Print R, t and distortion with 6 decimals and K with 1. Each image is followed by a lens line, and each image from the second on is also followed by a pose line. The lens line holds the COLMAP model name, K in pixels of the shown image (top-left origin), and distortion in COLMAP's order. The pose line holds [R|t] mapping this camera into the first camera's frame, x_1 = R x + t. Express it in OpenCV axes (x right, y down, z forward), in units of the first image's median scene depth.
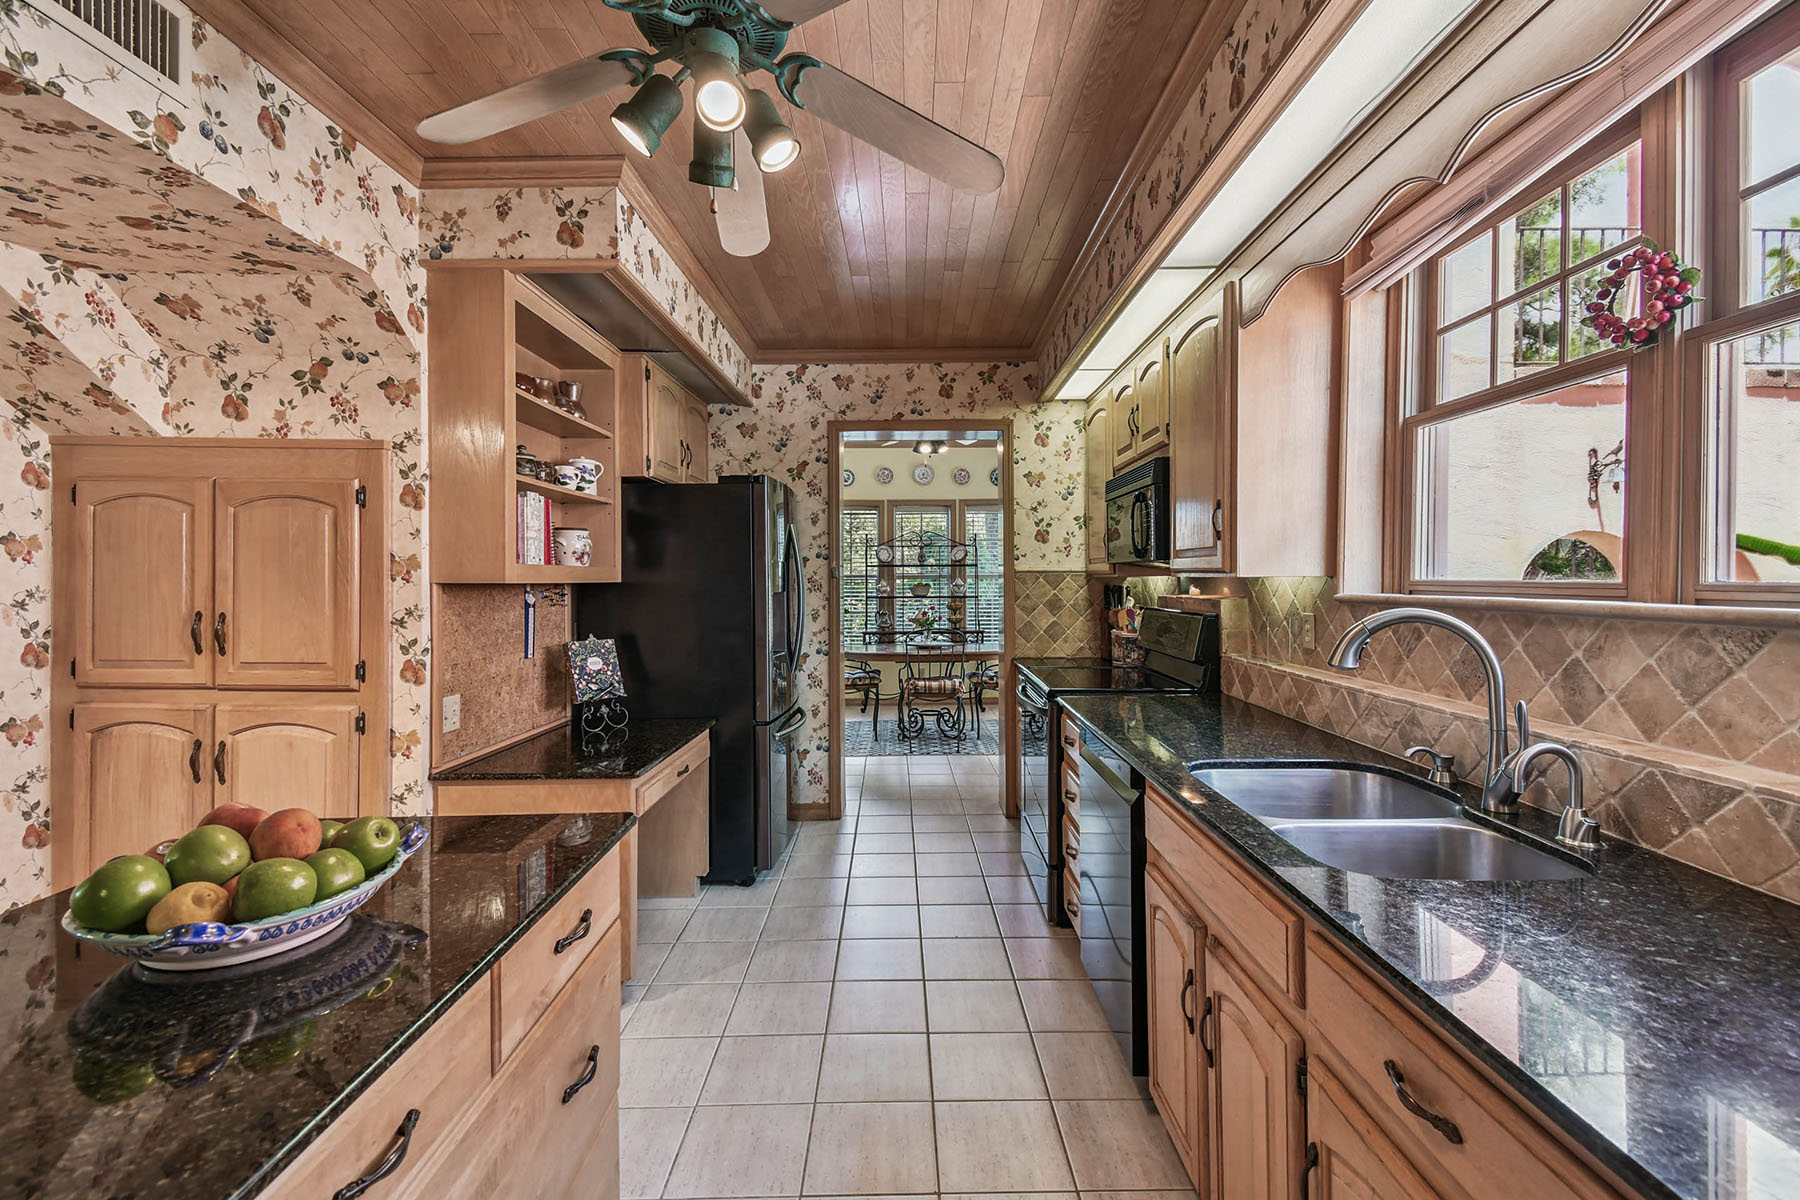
lens RADIAL K [[794.8, 0, 904.1], [0, 794.8, 588.0], [0, 0, 1]] dist [0.054287, -0.028692]
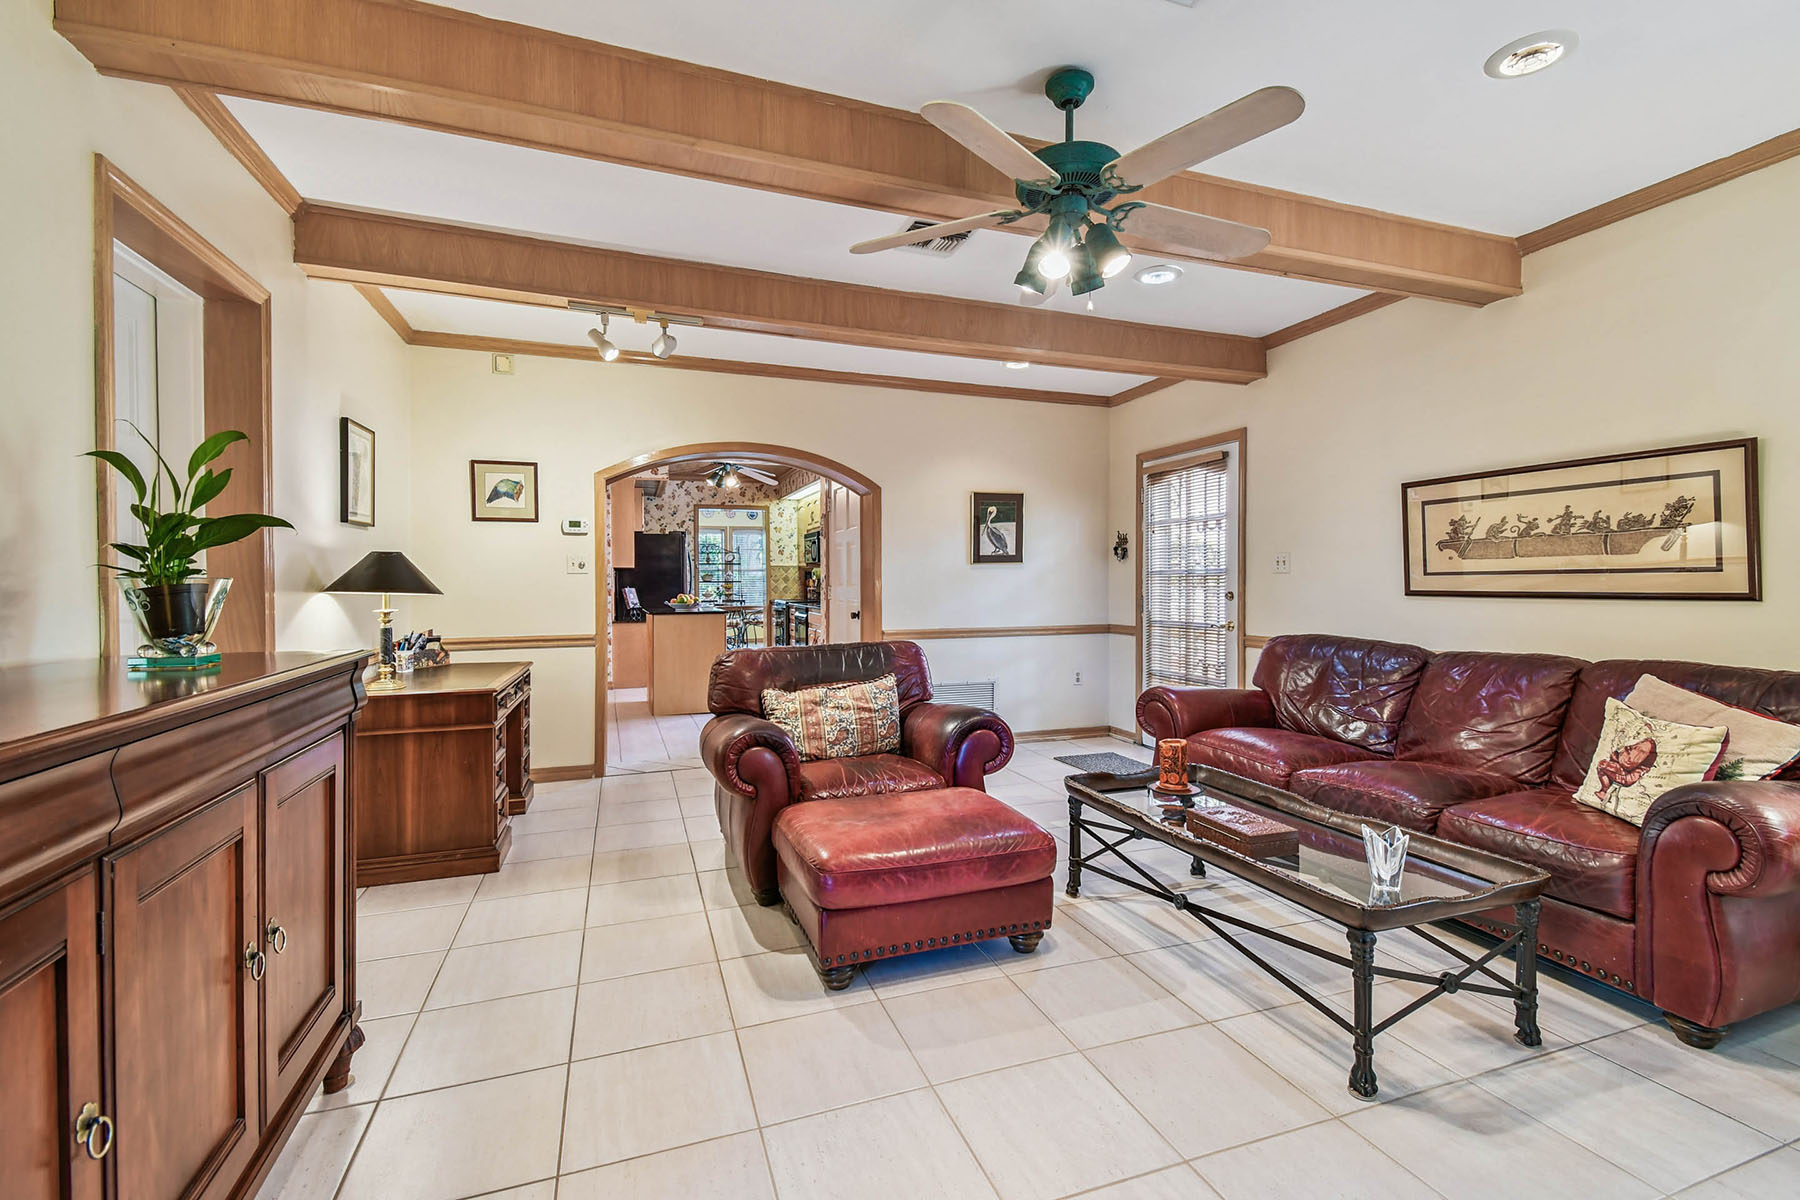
lens RADIAL K [[803.7, 0, 901.3], [0, 803.7, 607.3], [0, 0, 1]] dist [0.057505, -0.030319]
pose [[0.942310, -0.012868, 0.334495, -0.585447], [0.004889, 0.999683, 0.024684, 0.088201], [-0.334707, -0.021625, 0.942074, -2.781264]]
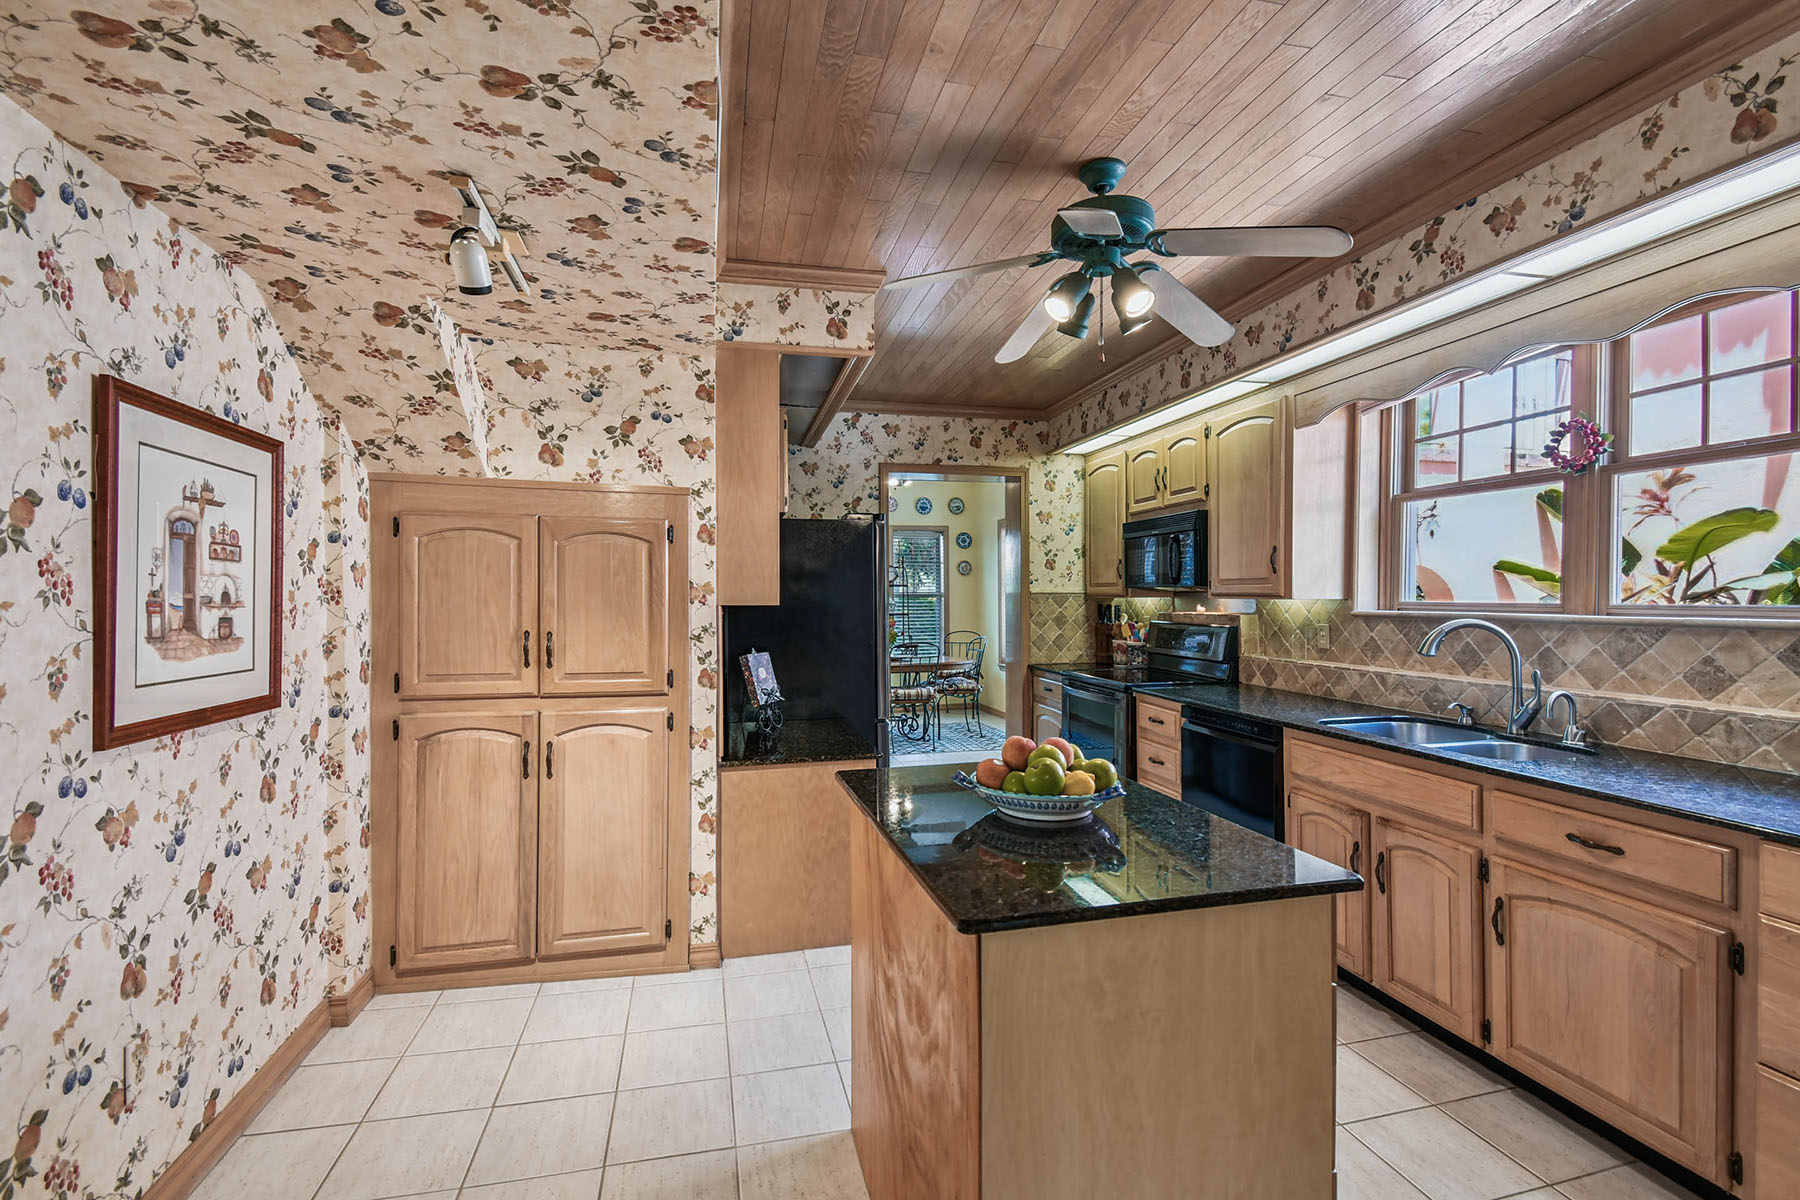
lens RADIAL K [[803.7, 0, 901.3], [0, 803.7, 607.3], [0, 0, 1]] dist [0.057505, -0.030319]
pose [[0.968855, -0.003597, 0.247604, -0.628590], [0.003010, 0.999992, 0.002749, -0.005719], [-0.247612, -0.001918, 0.968857, -0.249290]]
